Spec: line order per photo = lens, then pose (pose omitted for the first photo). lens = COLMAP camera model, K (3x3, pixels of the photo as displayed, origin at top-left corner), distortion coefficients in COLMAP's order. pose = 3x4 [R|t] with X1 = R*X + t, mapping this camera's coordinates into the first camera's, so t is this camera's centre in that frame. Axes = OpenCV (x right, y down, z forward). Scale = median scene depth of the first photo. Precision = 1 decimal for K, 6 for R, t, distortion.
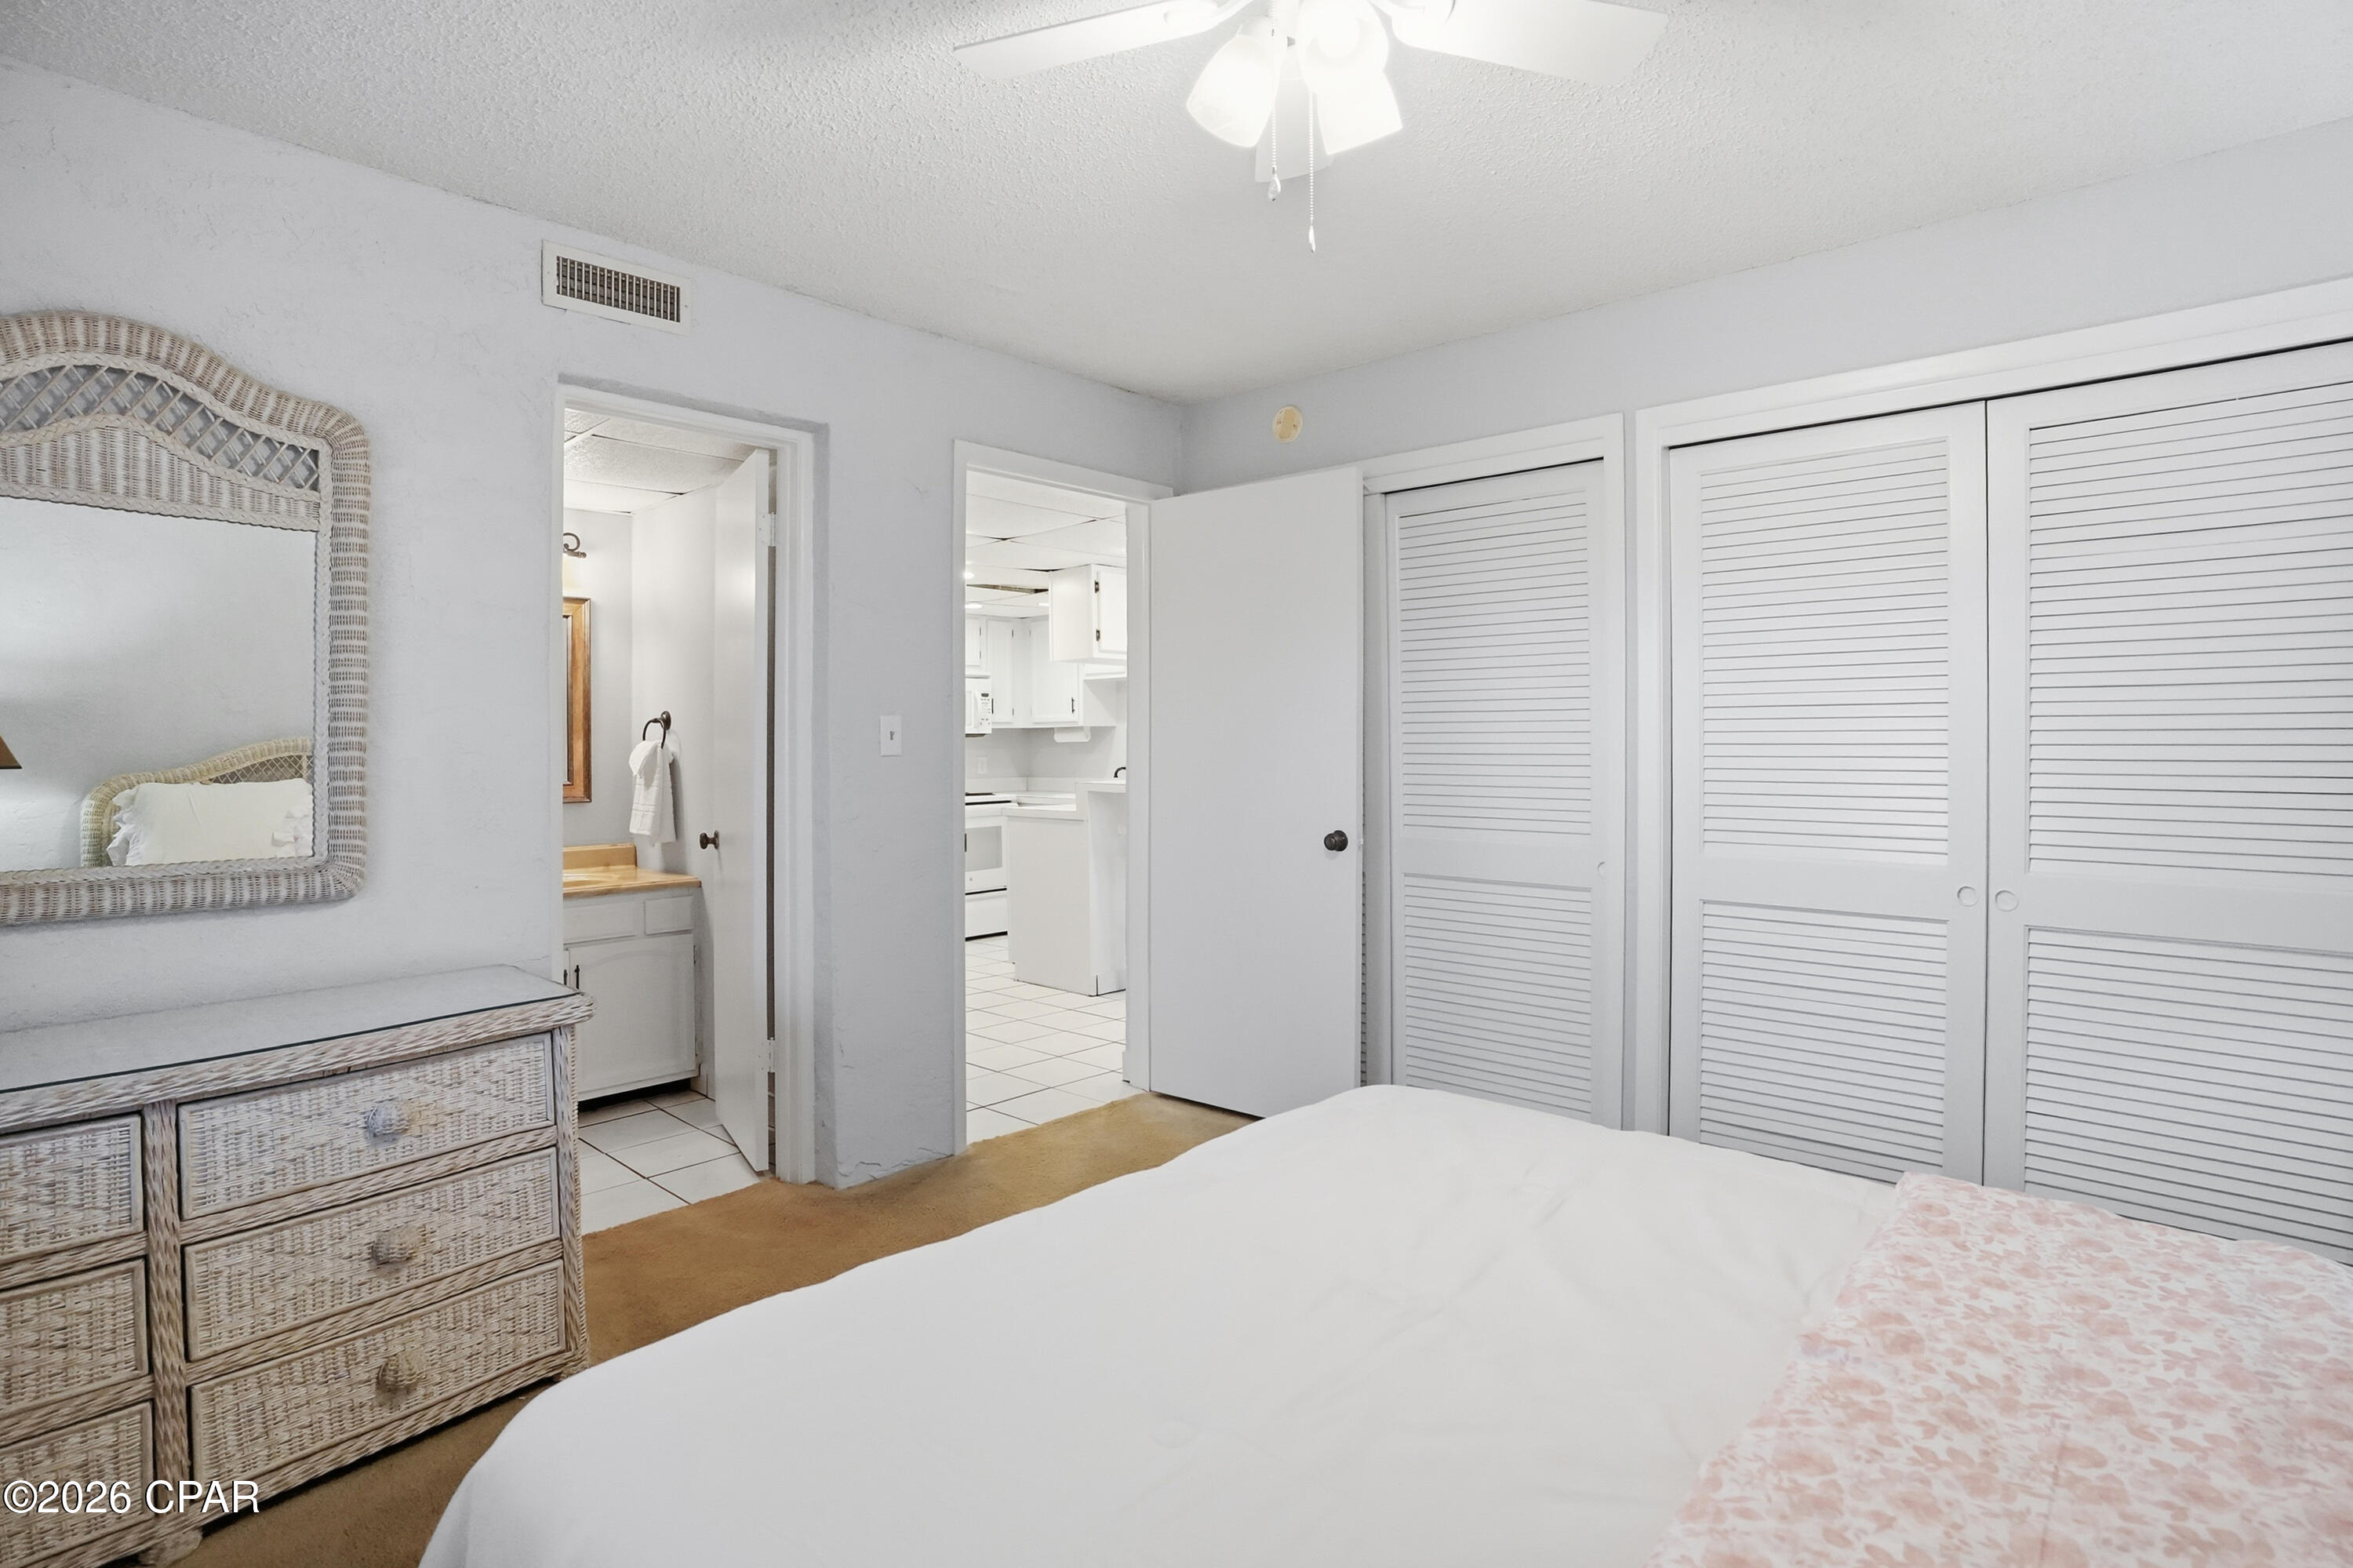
lens RADIAL K [[1168.5, 0, 1184.7], [0, 1168.5, 743.3], [0, 0, 1]] dist [-0.061569, 0.025304]
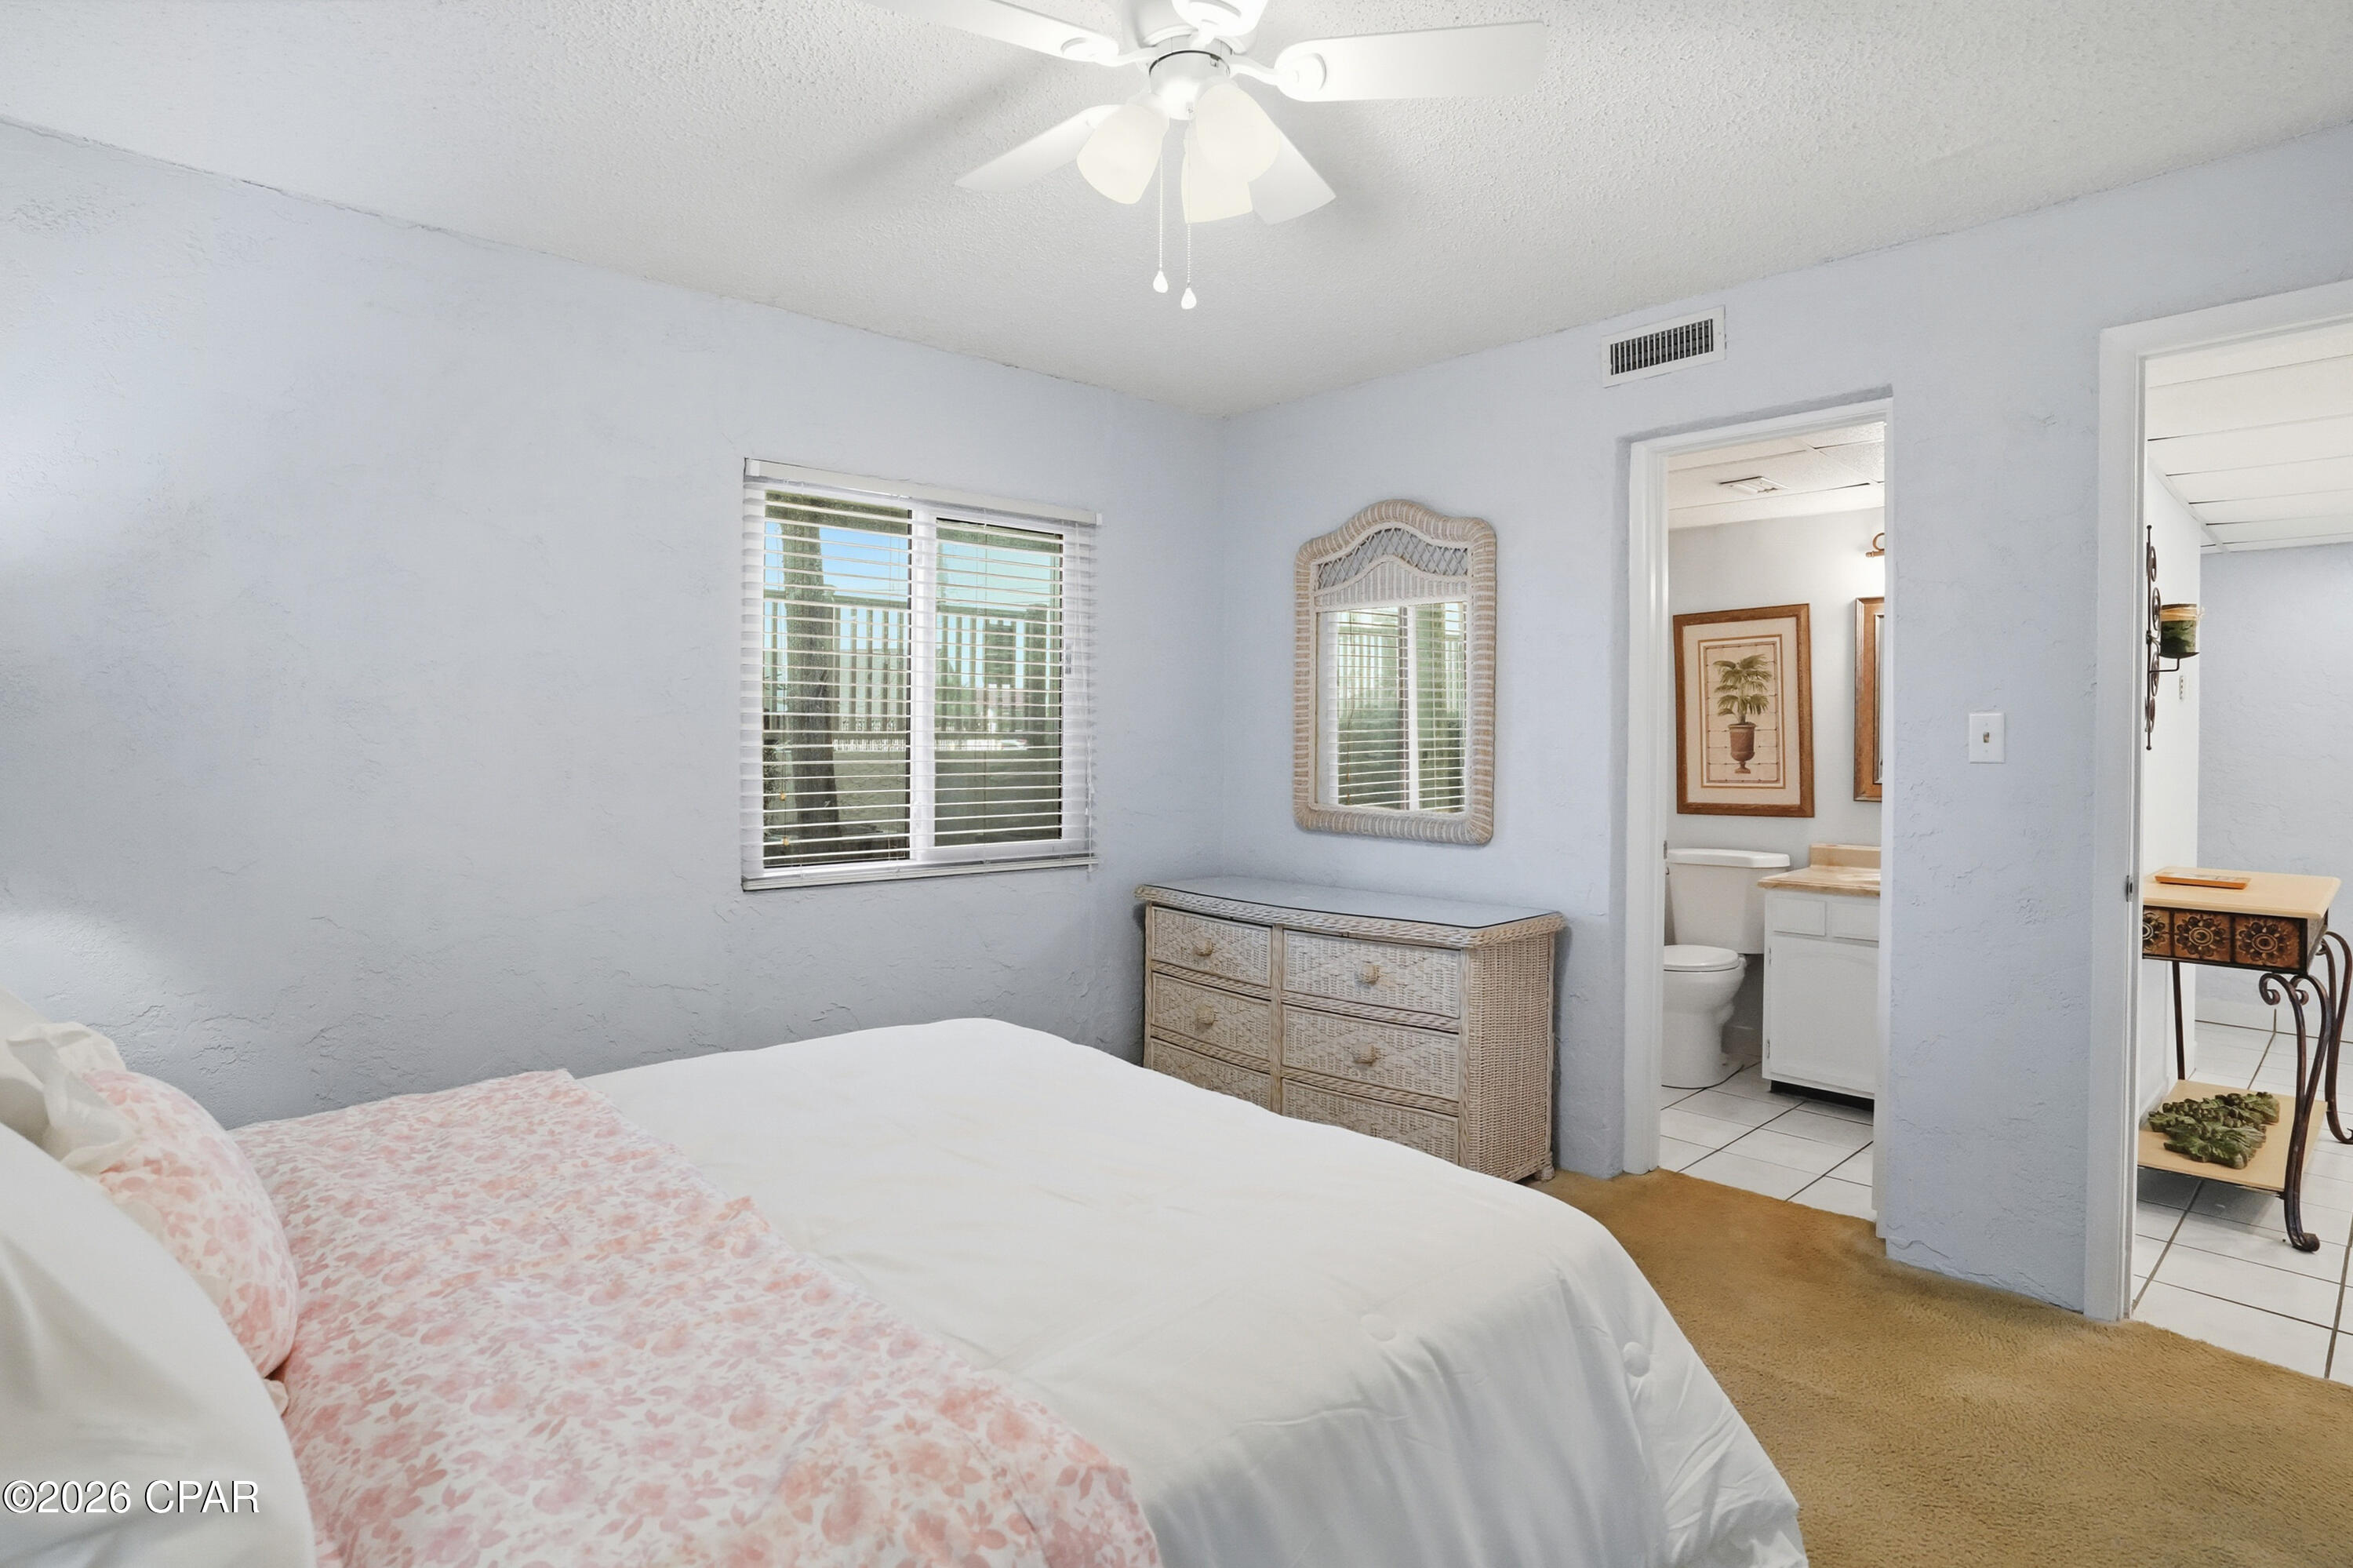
lens RADIAL K [[1168.5, 0, 1184.7], [0, 1168.5, 743.3], [0, 0, 1]] dist [-0.061569, 0.025304]
pose [[-0.064947, 0.004976, -0.997876, 0.915687], [-0.010433, 0.999930, 0.005666, -0.002322], [0.997834, 0.010779, -0.064890, 0.806012]]
